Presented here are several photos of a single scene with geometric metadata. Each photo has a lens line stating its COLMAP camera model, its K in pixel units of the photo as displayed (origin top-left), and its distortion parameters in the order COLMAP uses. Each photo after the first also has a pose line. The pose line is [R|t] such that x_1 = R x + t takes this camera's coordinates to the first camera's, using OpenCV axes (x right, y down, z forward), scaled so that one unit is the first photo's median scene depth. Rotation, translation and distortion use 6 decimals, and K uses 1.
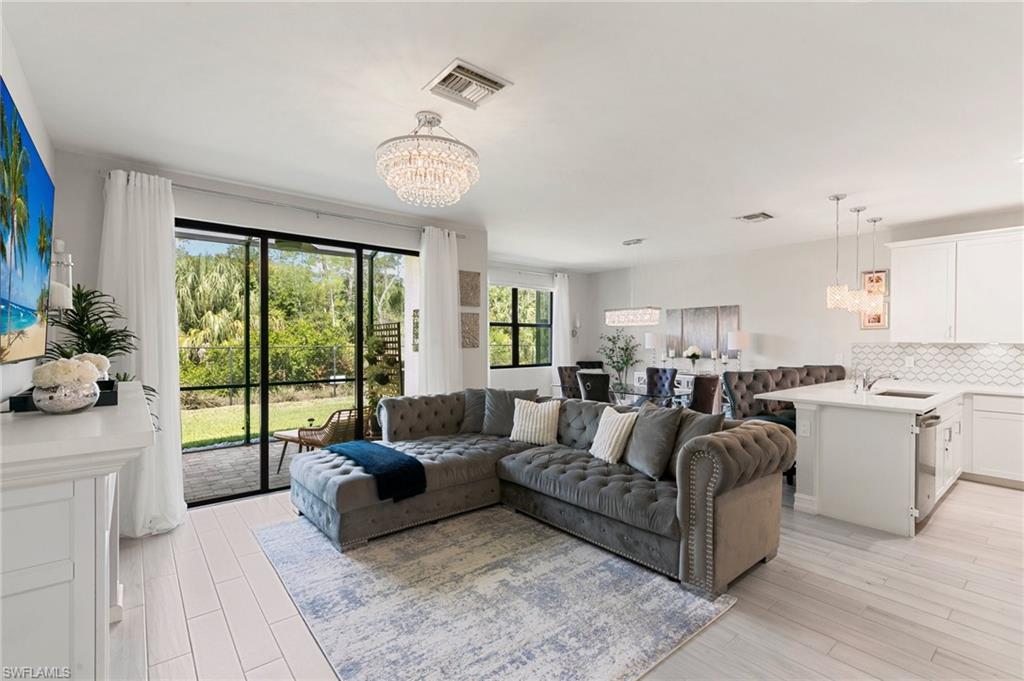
lens RADIAL K [[457.1, 0, 514.4], [0, 457.1, 345.9], [0, 0, 1]] dist [0.001725, 0.000136]
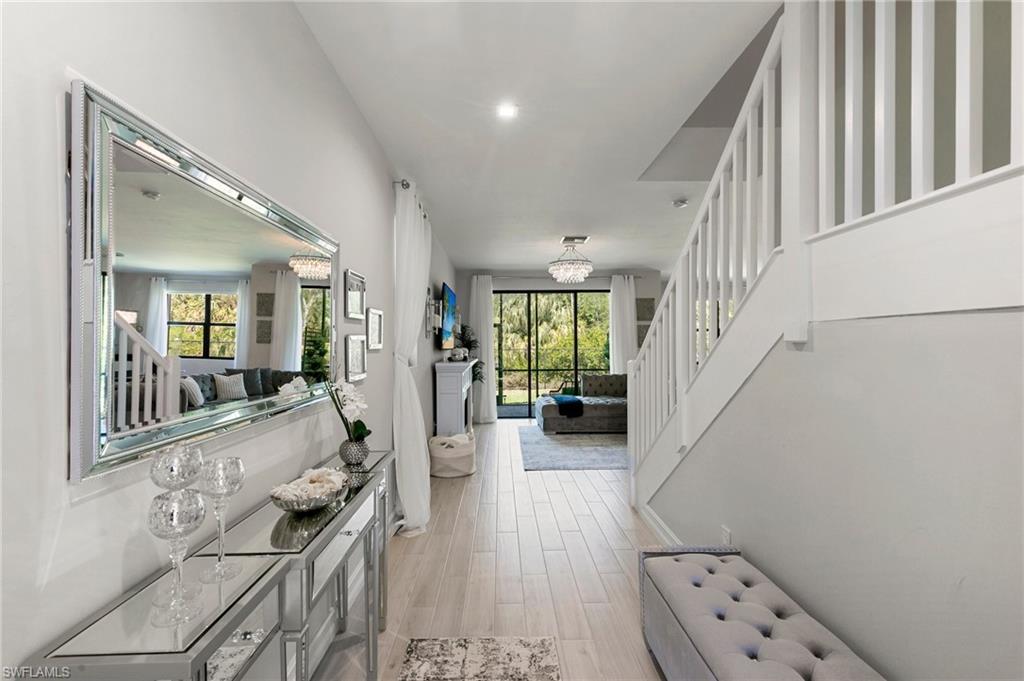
lens RADIAL K [[457.1, 0, 514.4], [0, 457.1, 345.9], [0, 0, 1]] dist [0.001725, 0.000136]
pose [[0.785171, -0.005637, -0.619253, 0.701927], [0.001415, 0.999972, -0.007308, 0.013610], [0.619278, 0.004862, 0.785157, -0.679515]]
